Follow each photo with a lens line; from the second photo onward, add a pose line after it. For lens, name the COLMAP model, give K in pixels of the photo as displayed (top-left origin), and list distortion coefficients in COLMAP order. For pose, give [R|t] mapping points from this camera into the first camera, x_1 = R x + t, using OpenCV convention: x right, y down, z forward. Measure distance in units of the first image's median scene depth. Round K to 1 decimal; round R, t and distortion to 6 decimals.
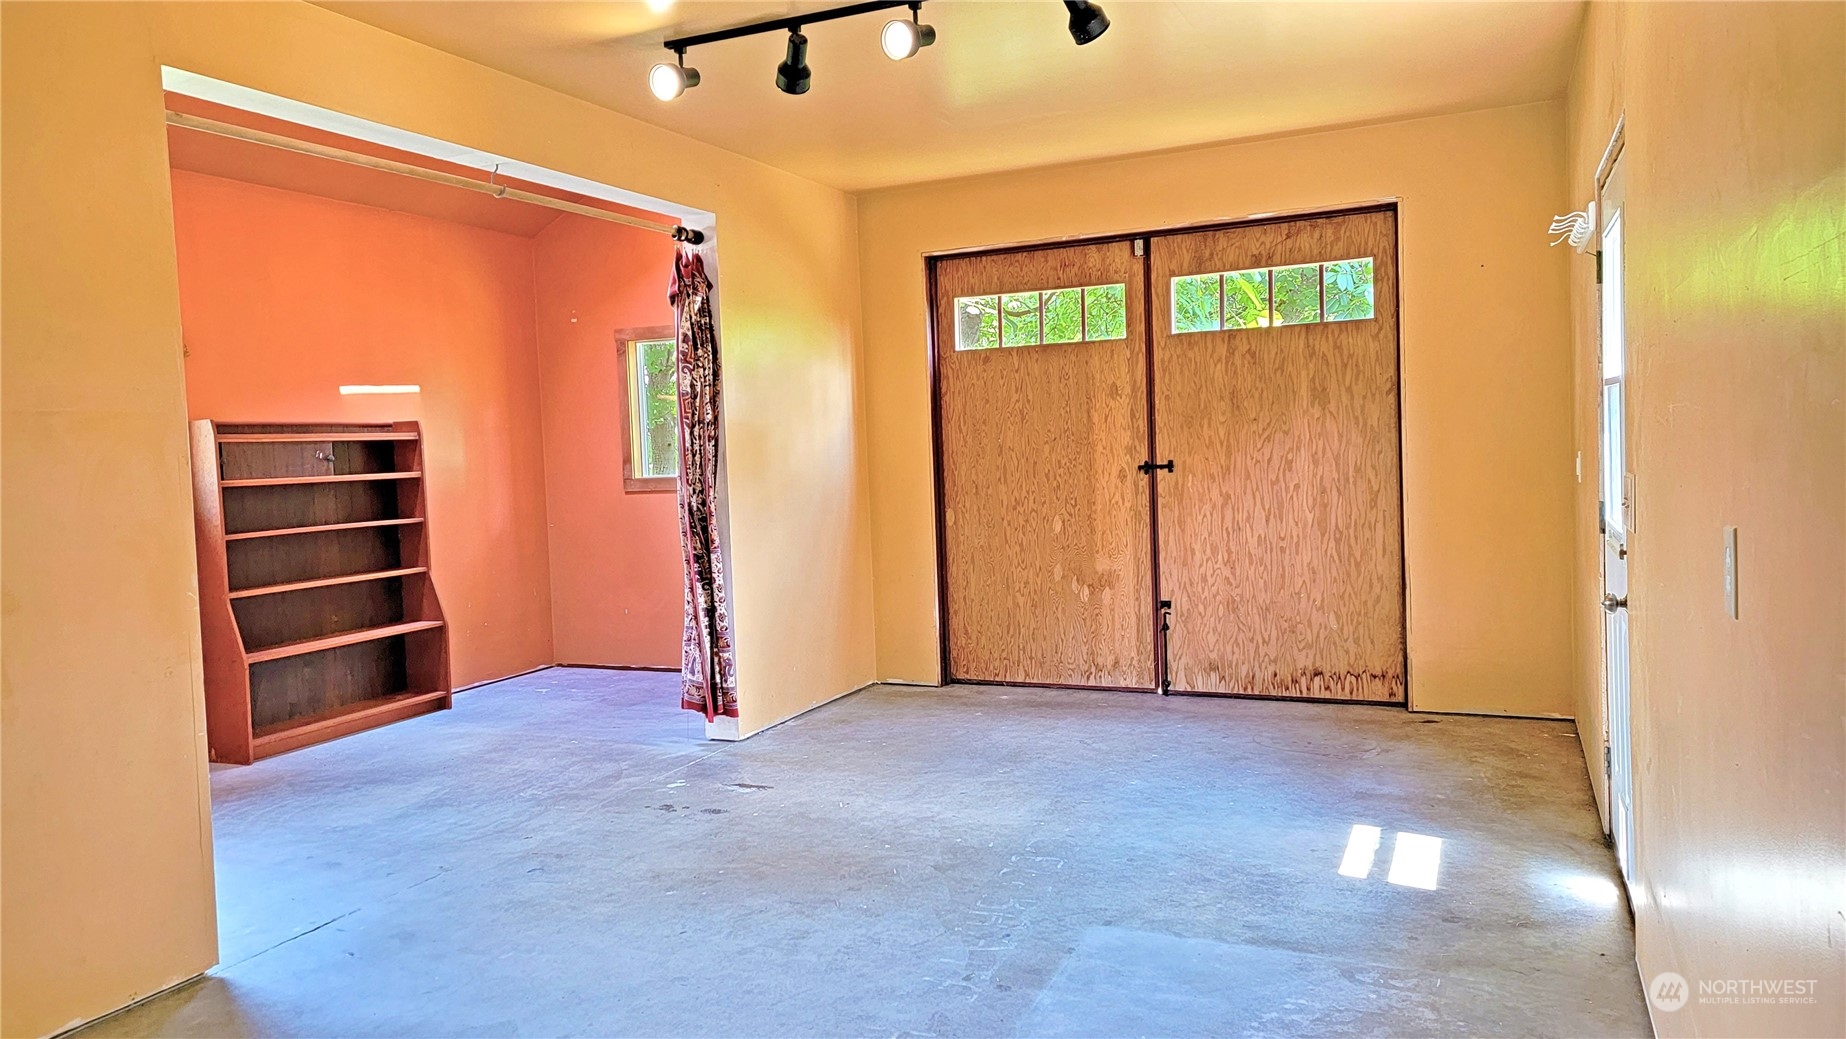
lens RADIAL K [[1269.1, 0, 923.0], [0, 1269.1, 519.5], [0, 0, 1]] dist [0.068525, -0.000447]
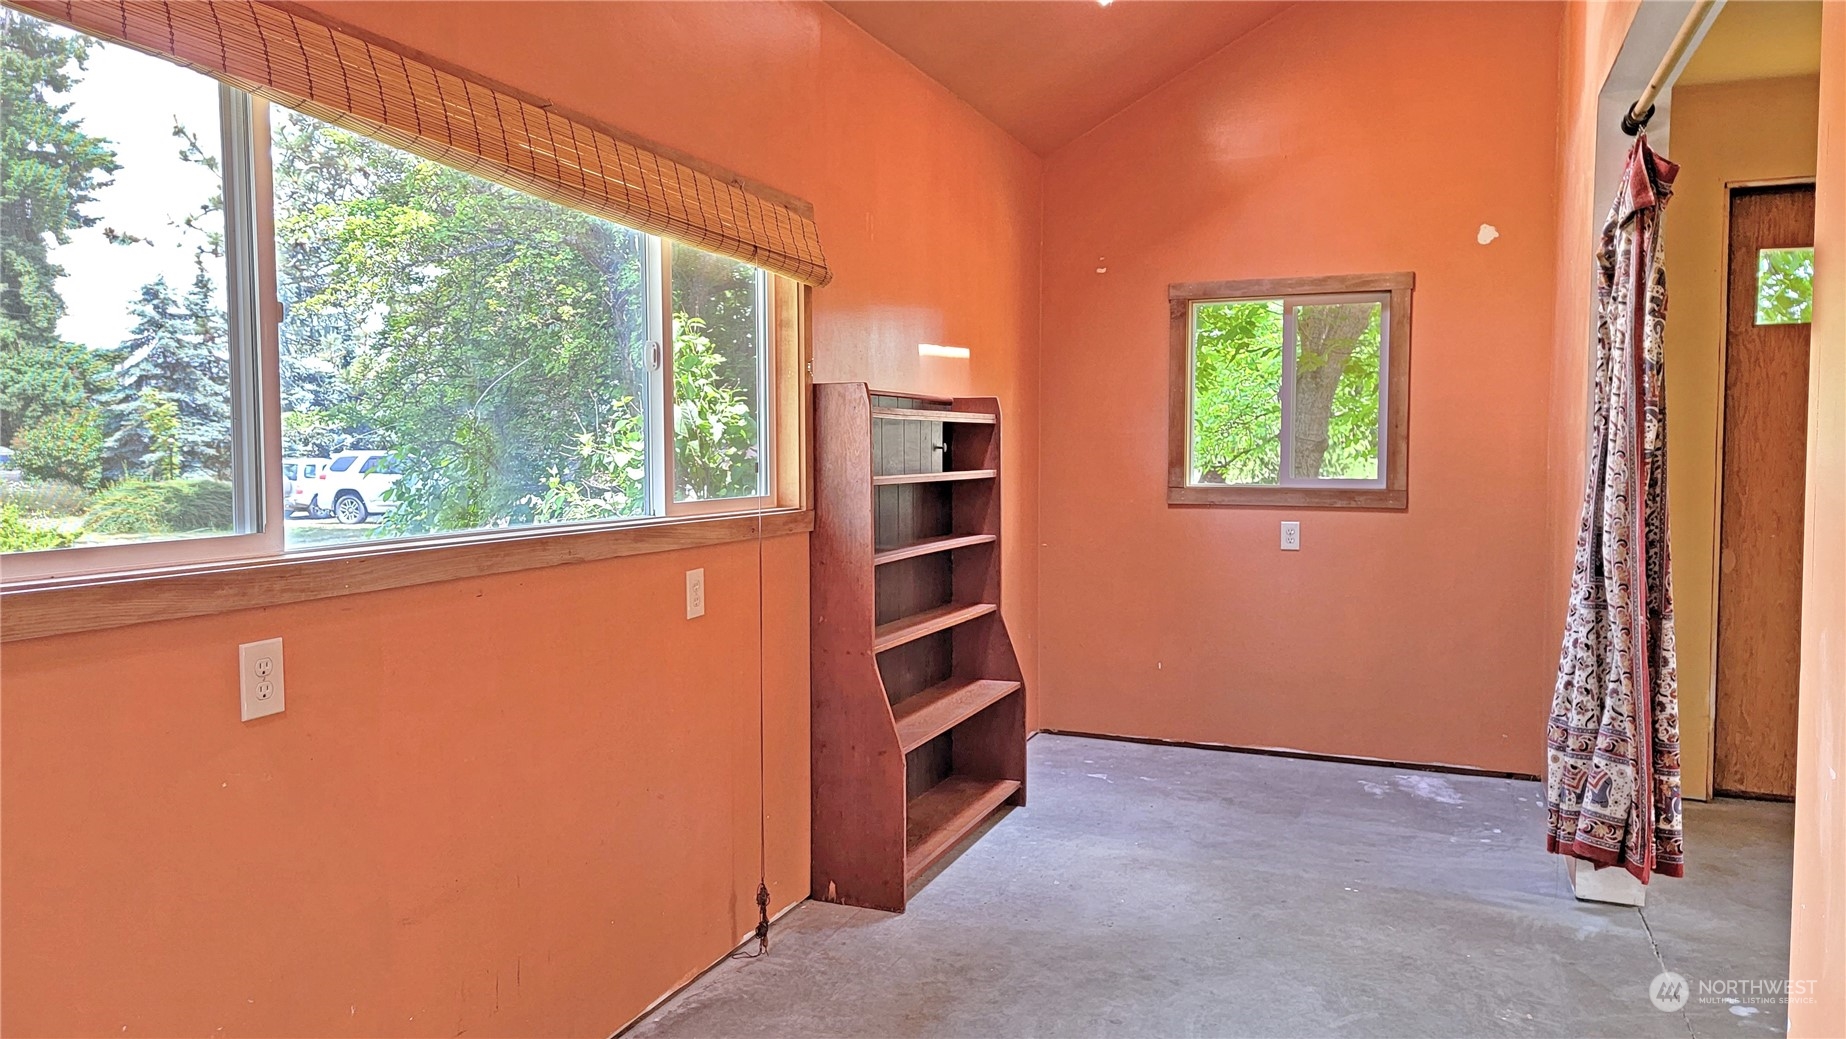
lens RADIAL K [[1269.1, 0, 923.0], [0, 1269.1, 519.5], [0, 0, 1]] dist [0.068525, -0.000447]
pose [[0.998184, 0.037215, 0.047373, -0.462899], [-0.037141, 0.999307, -0.002426, -0.006448], [-0.047431, 0.000662, 0.998874, 0.300852]]
